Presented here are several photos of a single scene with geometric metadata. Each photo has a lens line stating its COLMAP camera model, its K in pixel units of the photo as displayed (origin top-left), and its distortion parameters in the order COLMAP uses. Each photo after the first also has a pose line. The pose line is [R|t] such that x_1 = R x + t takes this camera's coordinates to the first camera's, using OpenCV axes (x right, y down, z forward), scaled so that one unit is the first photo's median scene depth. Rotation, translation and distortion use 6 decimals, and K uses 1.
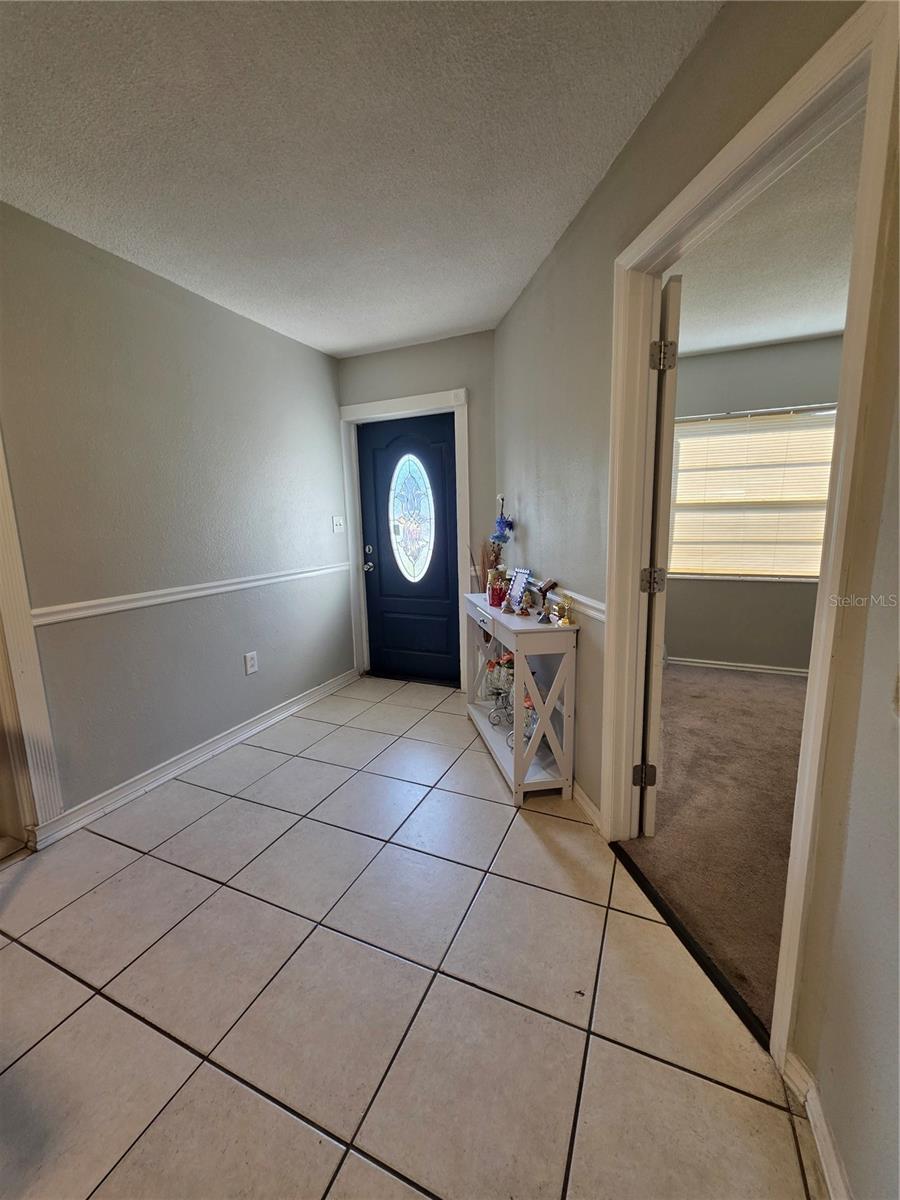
lens RADIAL K [[480.9, 0, 445.3], [0, 480.9, 597.4], [0, 0, 1]] dist [0.001936, -0.000754]
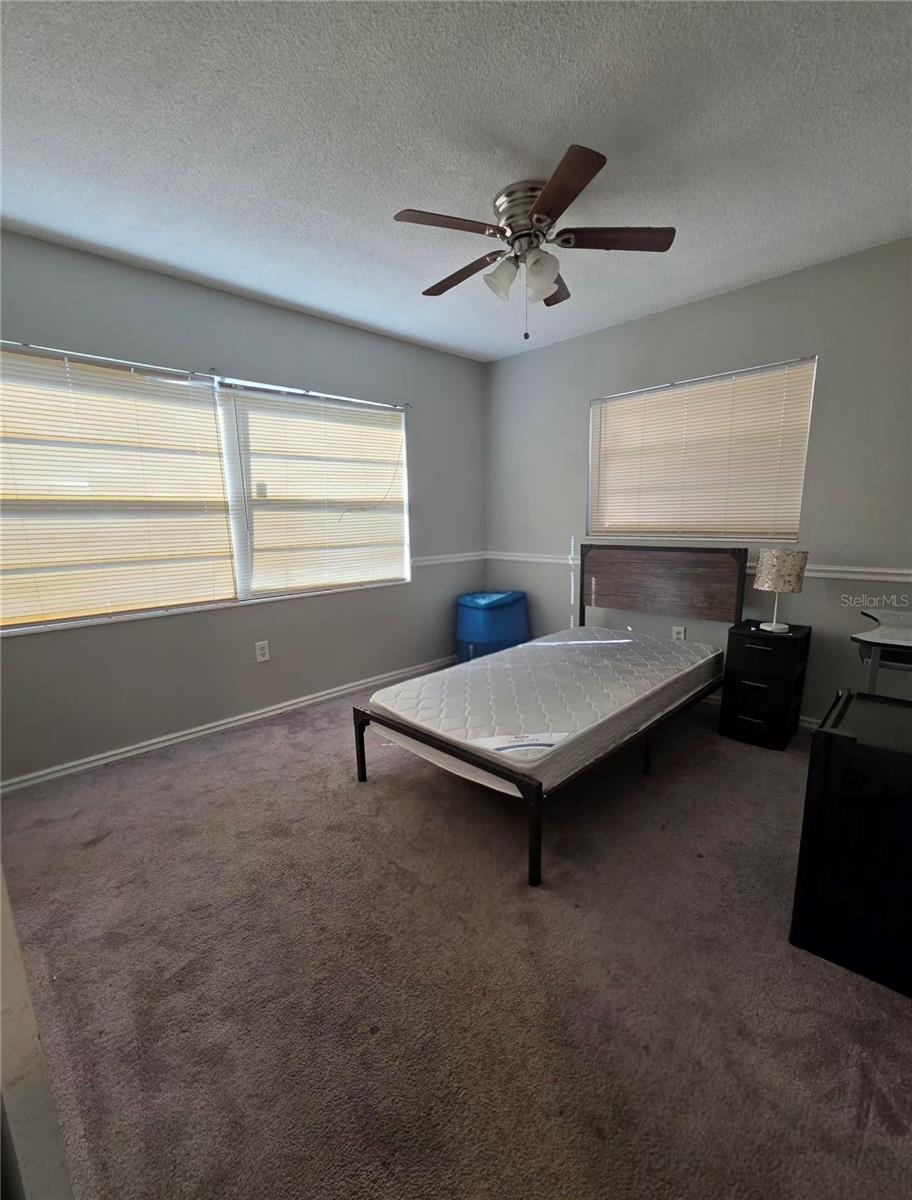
lens RADIAL K [[504.1, 0, 449.8], [0, 504.1, 608.6], [0, 0, 1]] dist [0.003050, -0.000687]
pose [[0.359915, -0.162142, 0.918788, 0.184927], [0.167136, 0.980058, 0.107483, -0.060822], [-0.917893, 0.114878, 0.379837, 0.384664]]
